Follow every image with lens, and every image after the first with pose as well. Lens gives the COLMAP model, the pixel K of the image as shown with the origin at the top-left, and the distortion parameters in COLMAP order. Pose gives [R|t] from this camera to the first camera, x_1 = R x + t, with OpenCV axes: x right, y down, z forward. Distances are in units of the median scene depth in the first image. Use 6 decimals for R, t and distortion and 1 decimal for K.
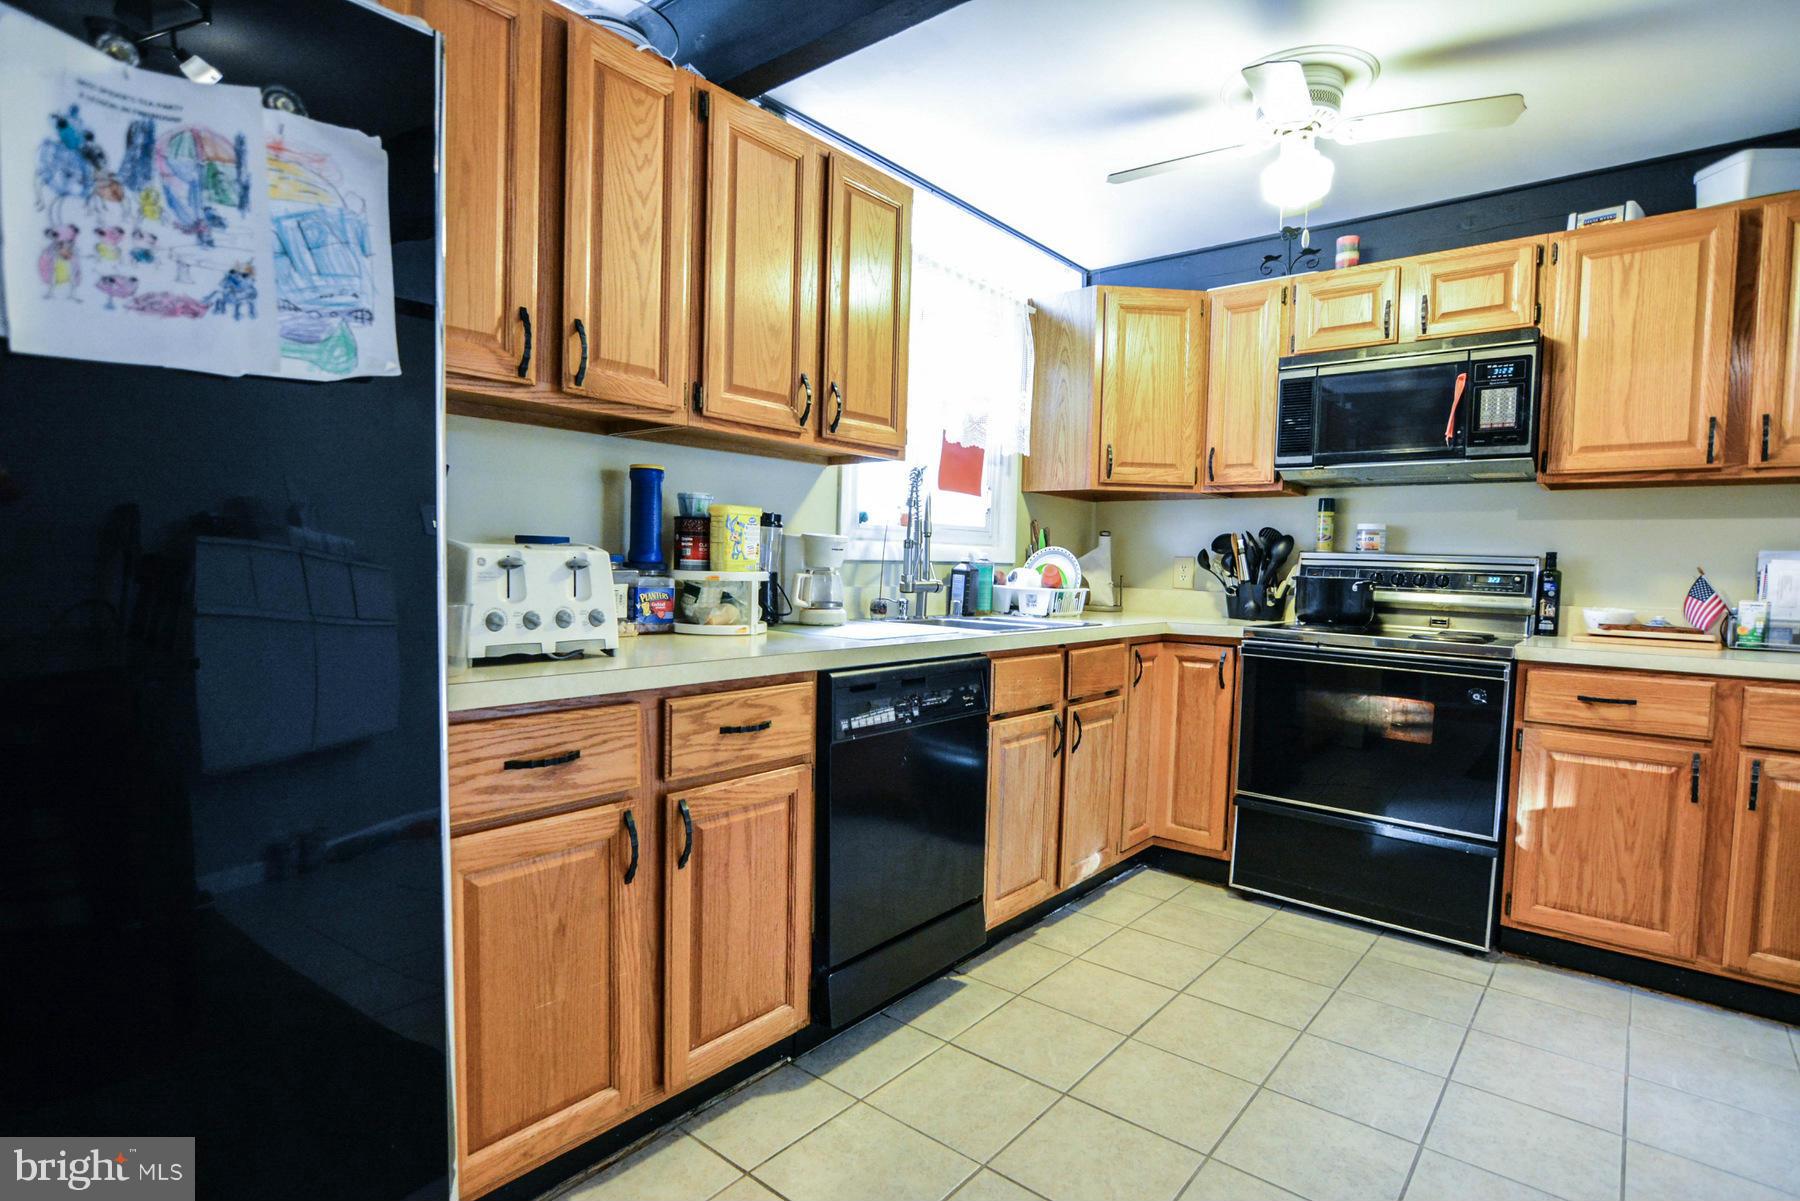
lens RADIAL K [[917.1, 0, 913.6], [0, 917.1, 607.1], [0, 0, 1]] dist [-0.022860, 0.002446]
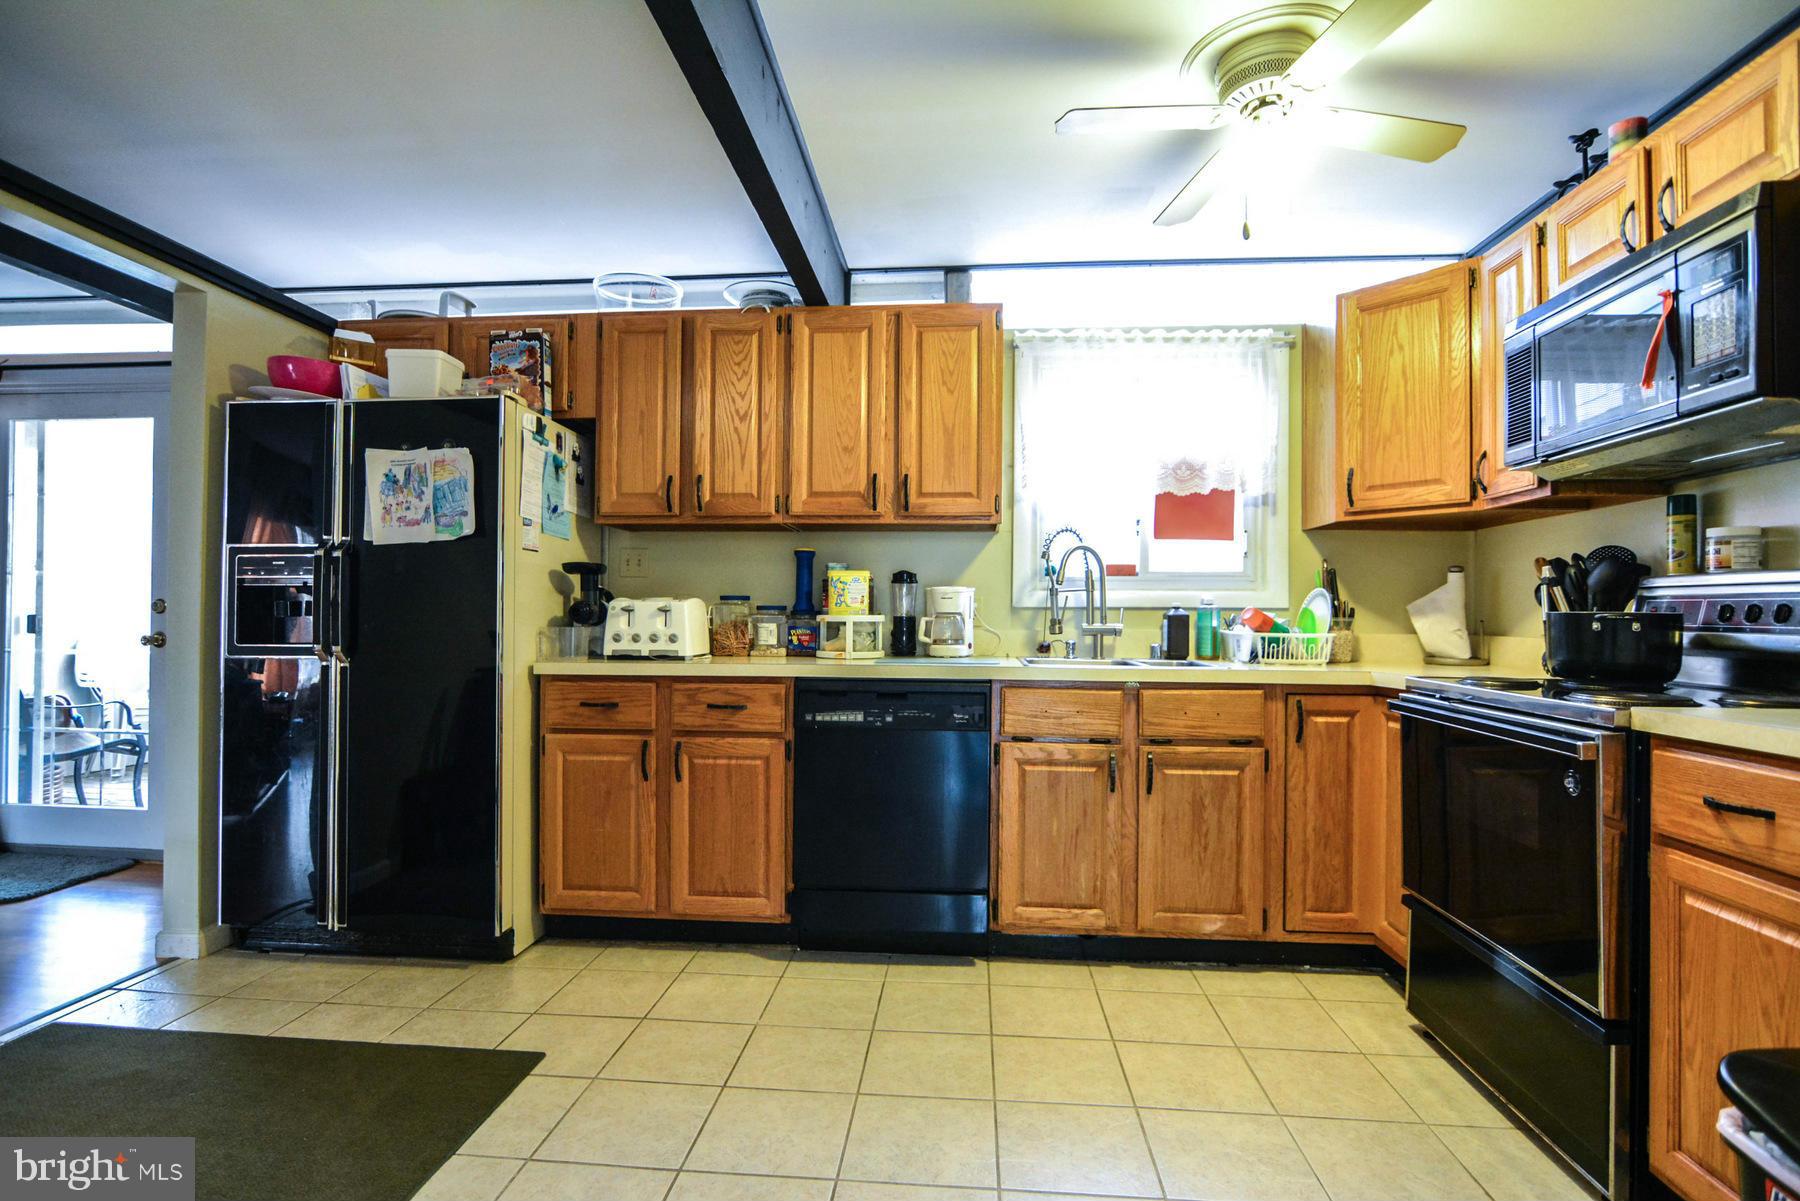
lens RADIAL K [[917.1, 0, 914.0], [0, 917.1, 604.9], [0, 0, 1]] dist [-0.022860, 0.002446]
pose [[0.558042, -0.033263, -0.829146, 1.121483], [-0.034843, 0.997376, -0.063463, 0.034657], [0.829081, 0.064305, 0.555419, 0.294339]]
